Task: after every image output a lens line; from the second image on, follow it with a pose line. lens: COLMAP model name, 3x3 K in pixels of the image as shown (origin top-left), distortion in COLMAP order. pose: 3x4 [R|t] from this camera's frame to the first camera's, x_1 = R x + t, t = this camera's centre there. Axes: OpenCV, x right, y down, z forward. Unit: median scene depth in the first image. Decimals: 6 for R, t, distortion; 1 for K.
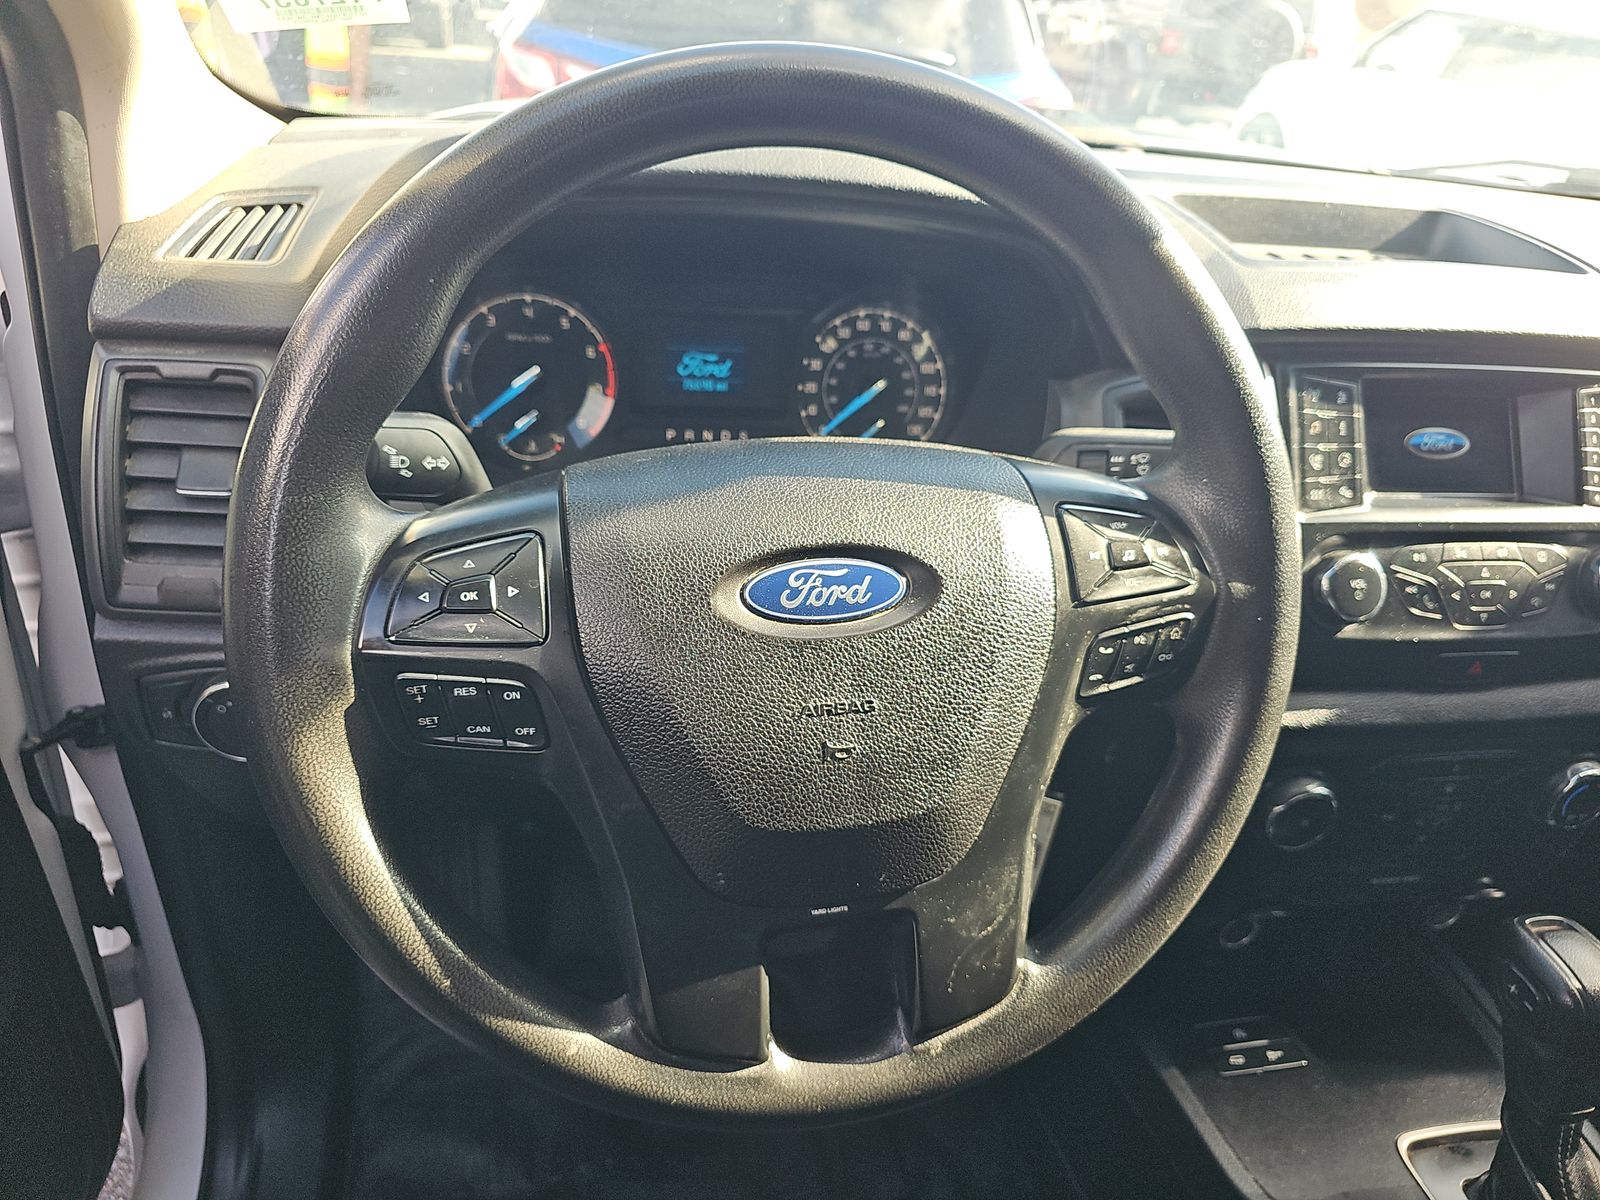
lens RADIAL K [[1055.0, 0, 800.2], [0, 1055.0, 580.9], [0, 0, 1]] dist [0.051848, -0.052456]
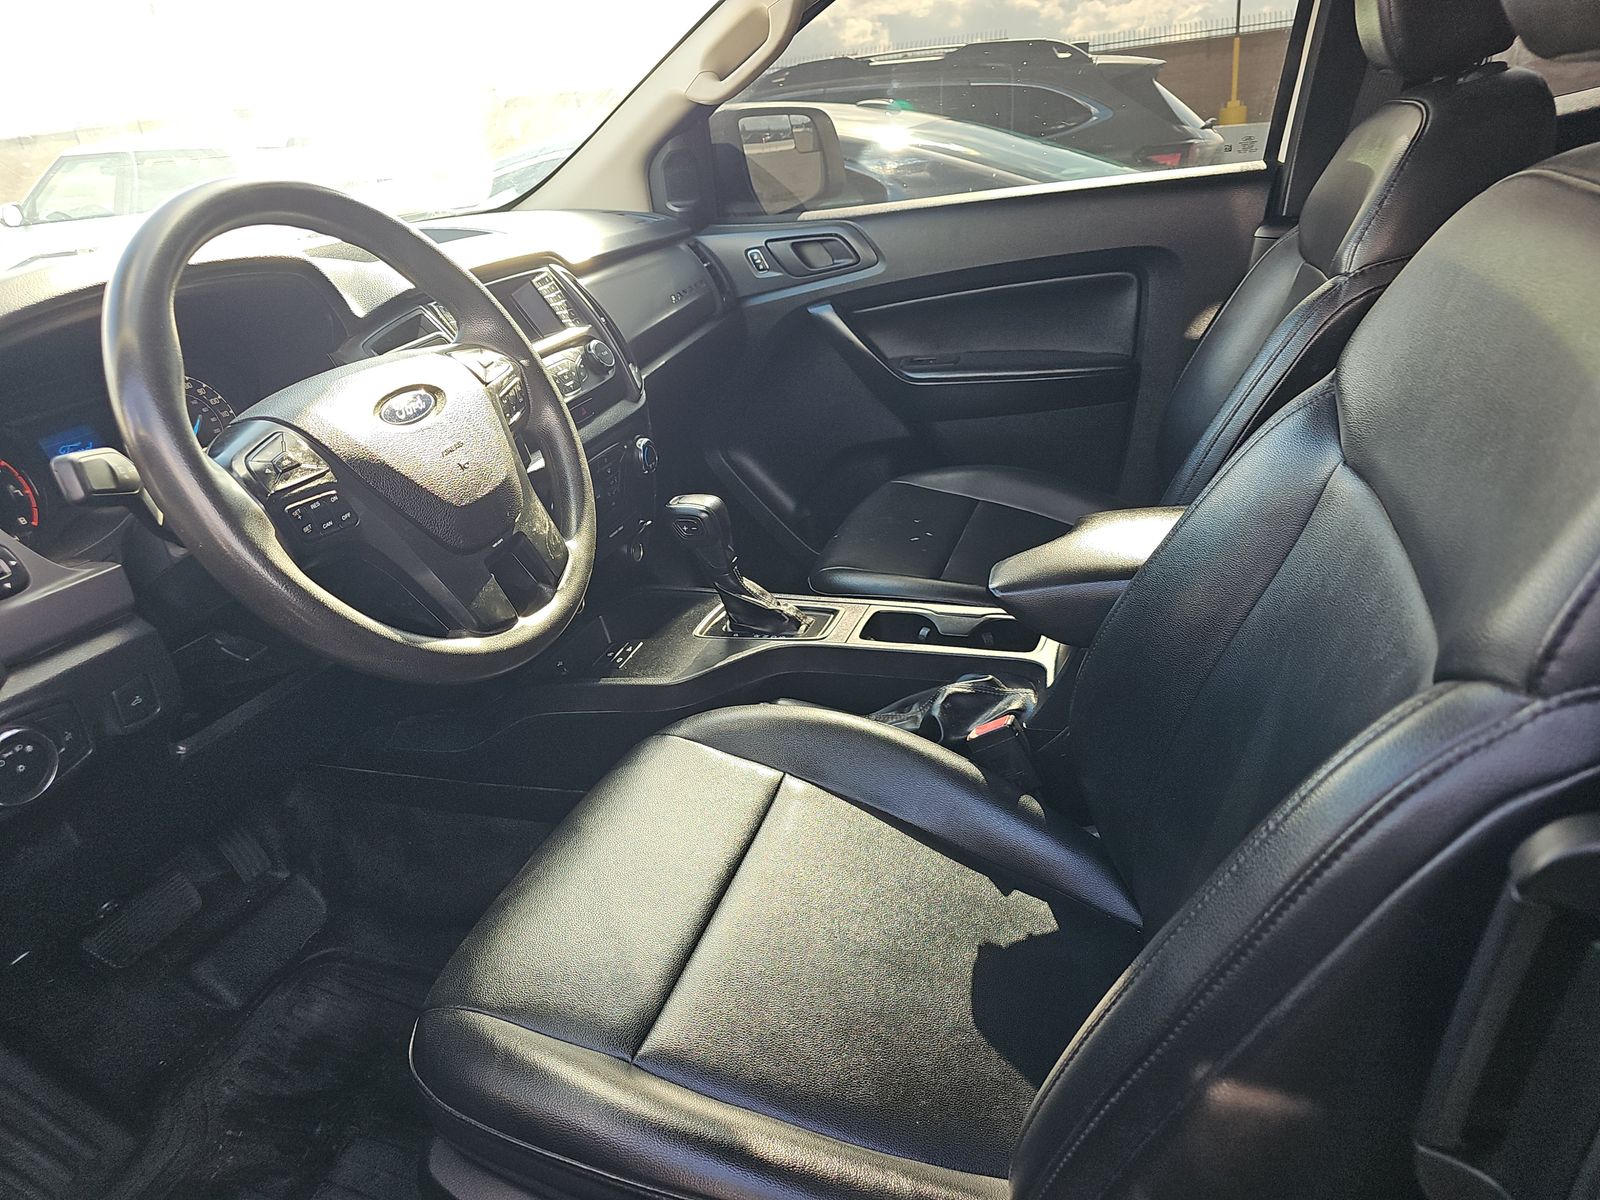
lens RADIAL K [[1055.0, 0, 800.2], [0, 1055.0, 580.9], [0, 0, 1]] dist [0.051848, -0.052456]
pose [[0.464400, -0.477656, 0.745773, -1.229056], [0.550011, 0.815561, 0.179857, 0.307020], [-0.694133, 0.326657, 0.641463, -0.702676]]
